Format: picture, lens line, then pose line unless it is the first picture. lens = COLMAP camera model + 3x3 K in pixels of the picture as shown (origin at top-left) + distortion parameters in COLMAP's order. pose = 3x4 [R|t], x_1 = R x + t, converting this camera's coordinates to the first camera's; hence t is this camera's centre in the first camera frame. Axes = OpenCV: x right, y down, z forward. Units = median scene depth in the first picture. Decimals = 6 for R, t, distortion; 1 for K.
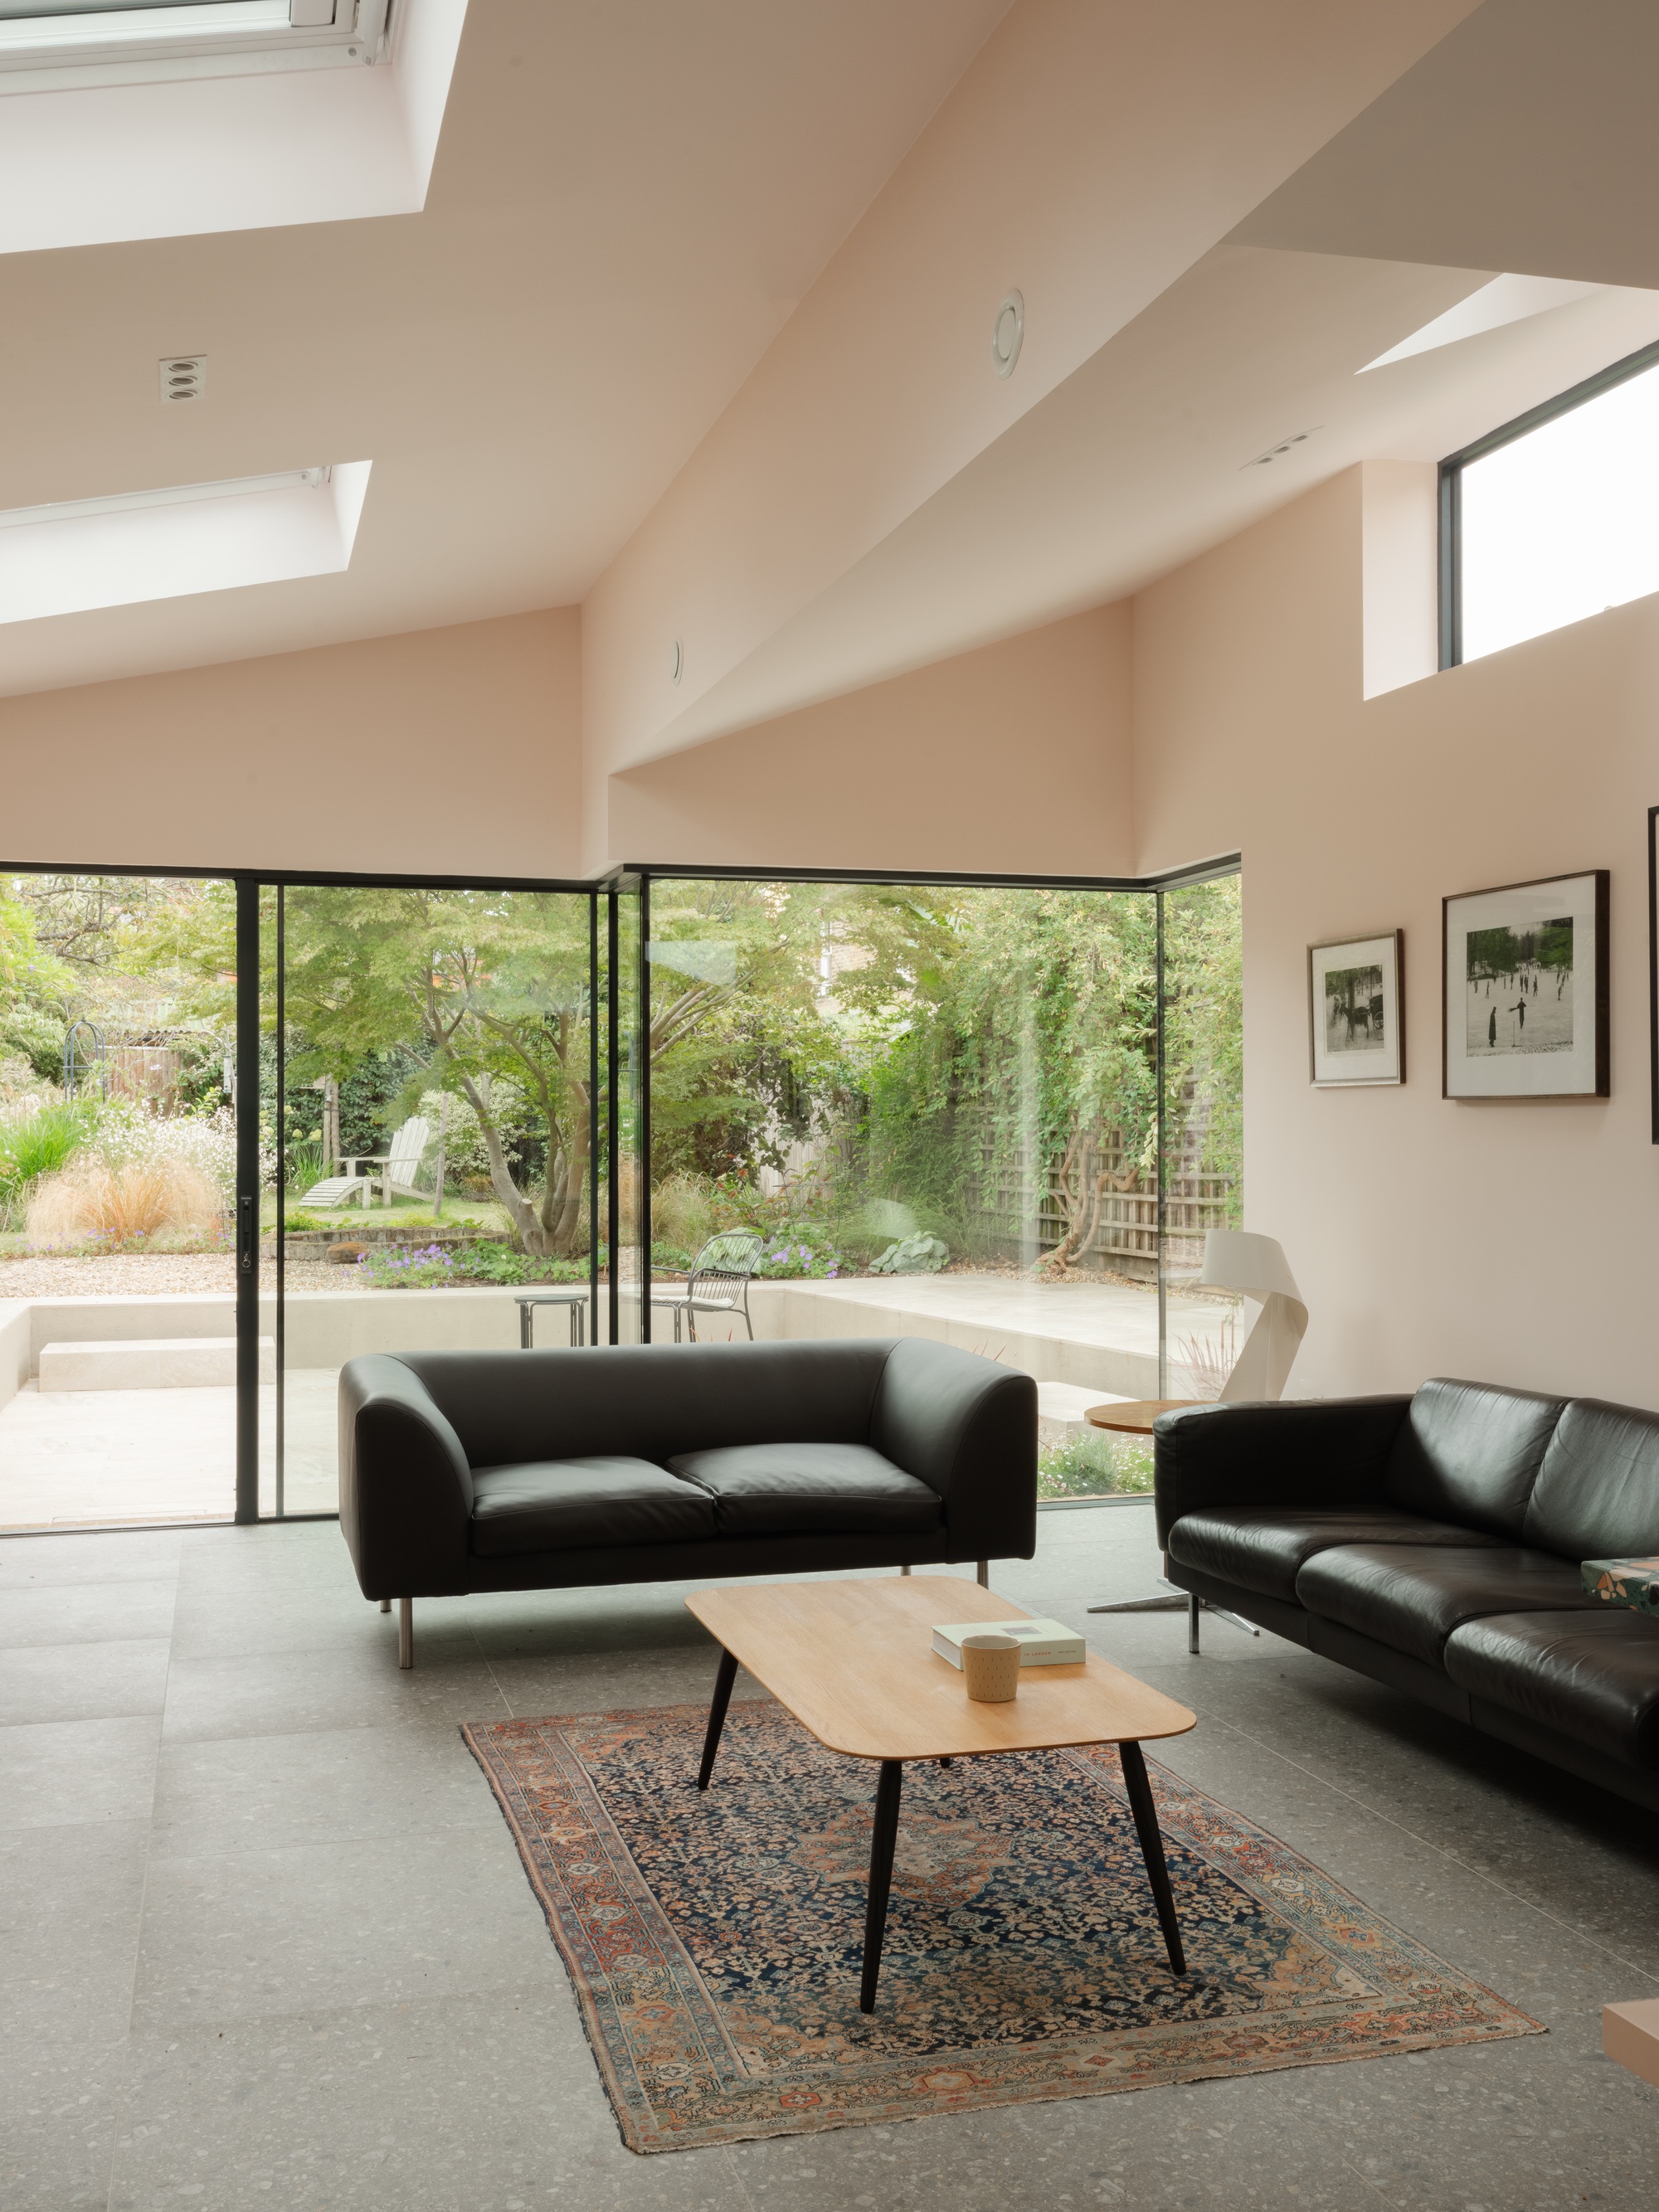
lens RADIAL K [[2124.6, 0, 829.5], [0, 2124.6, 1106.0], [0, 0, 1]] dist [0.006825, 0.014571]
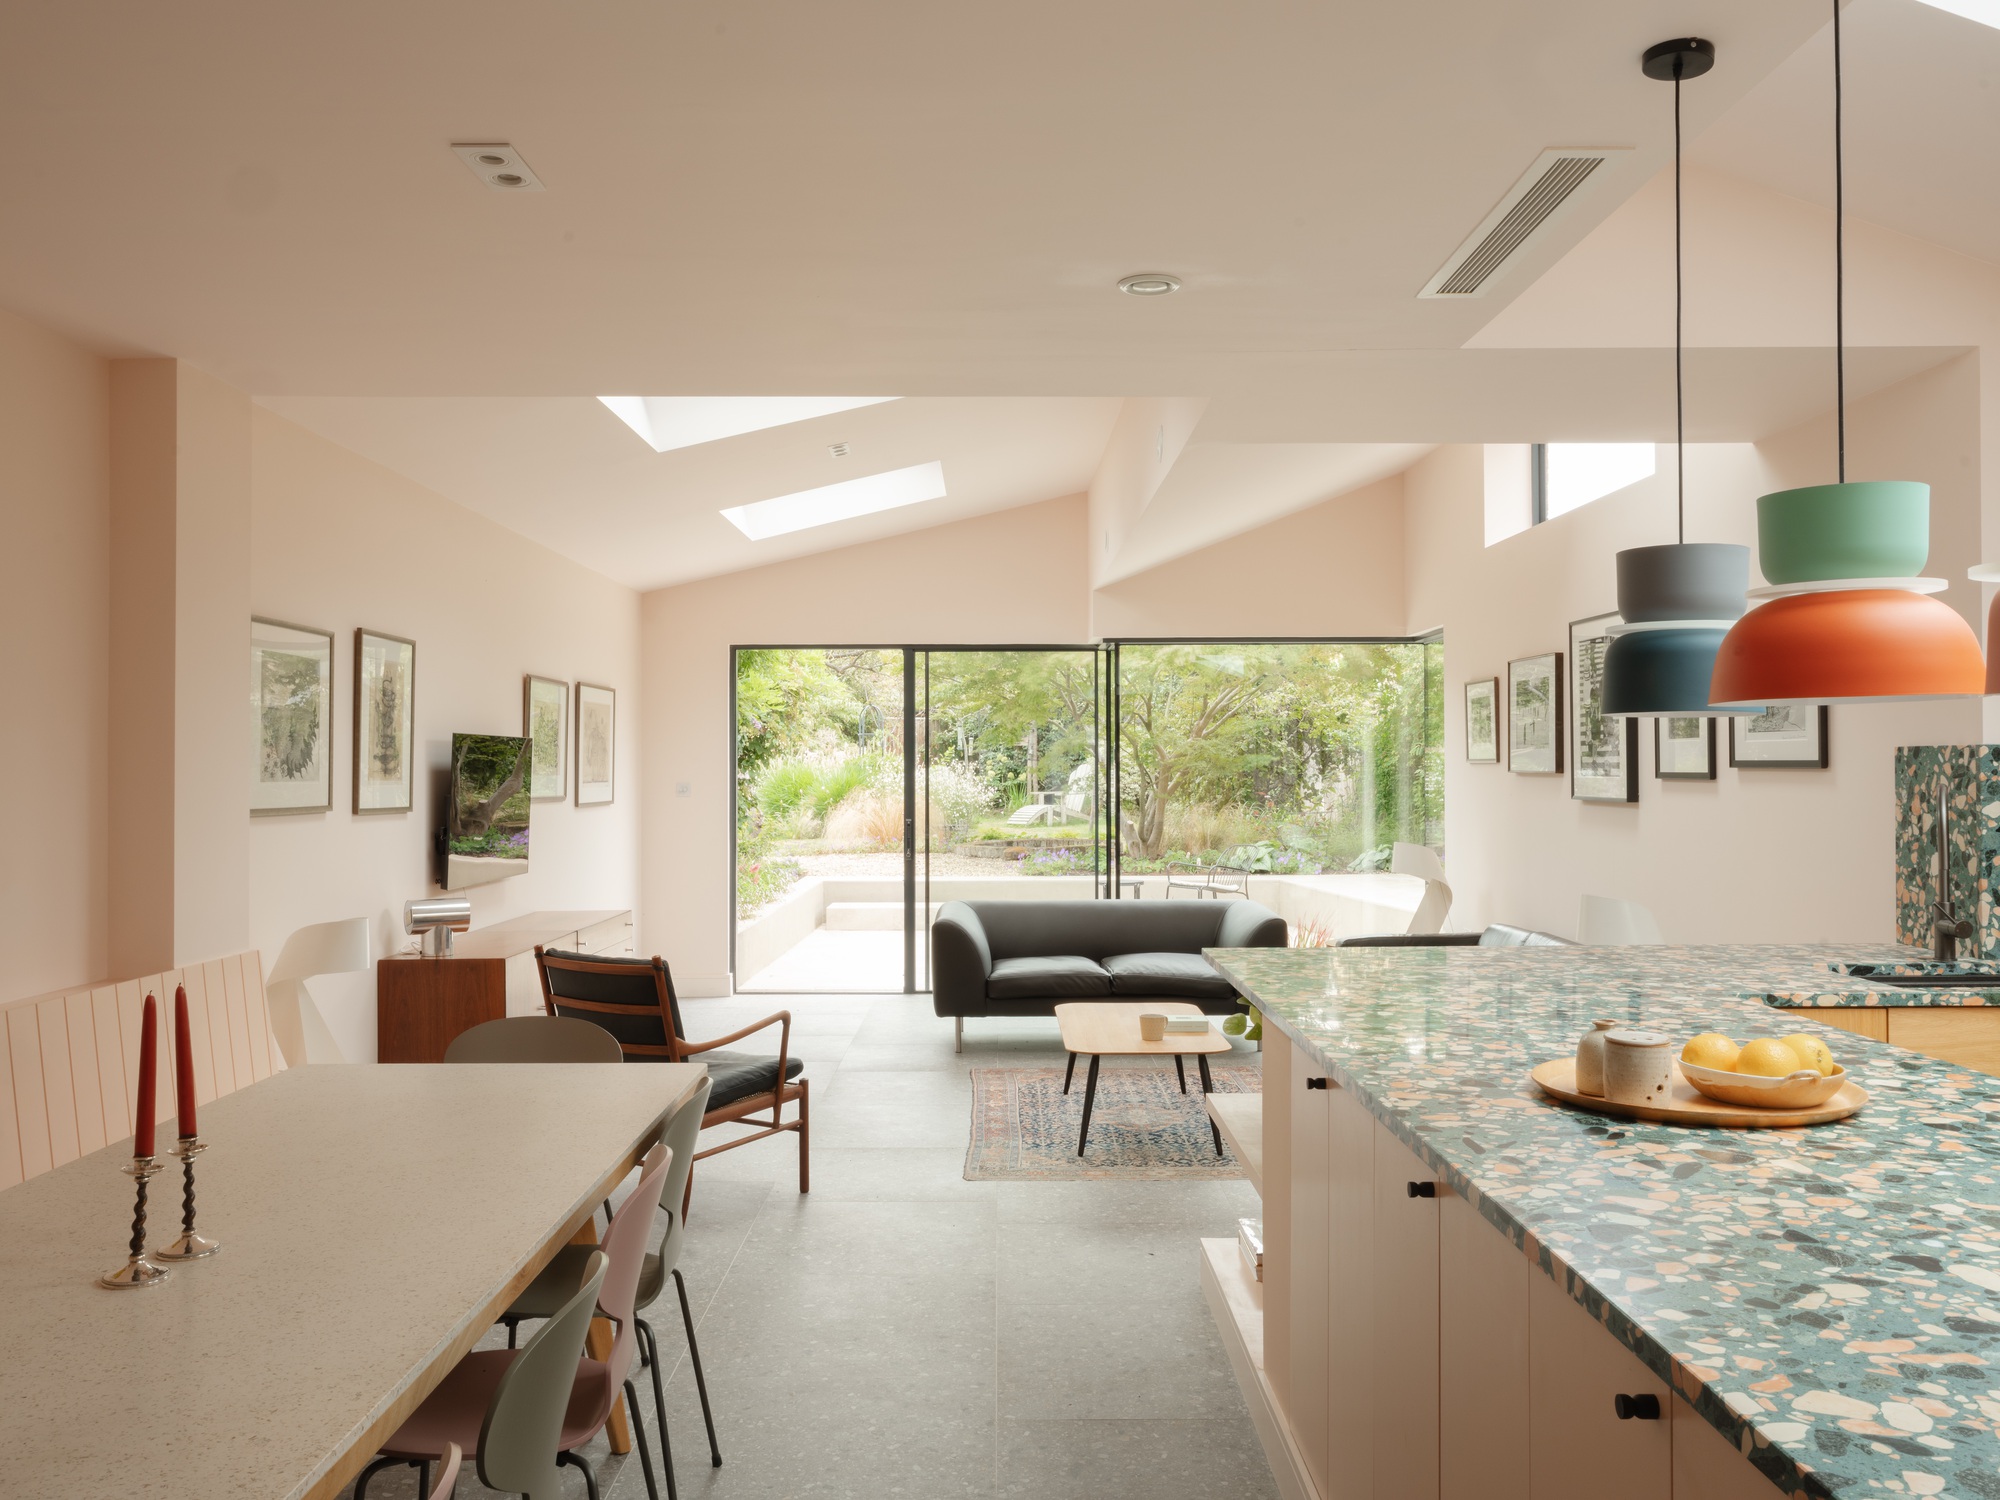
lens RADIAL K [[1609.1, 0, 1000.0], [0, 1609.1, 750.0], [0, 0, 1]] dist [-0.033973, 0.056465]
pose [[0.962118, -0.002577, -0.272621, 0.111550], [0.002686, 0.999996, 0.000025, -0.010673], [0.272620, -0.000756, 0.962121, -0.201040]]
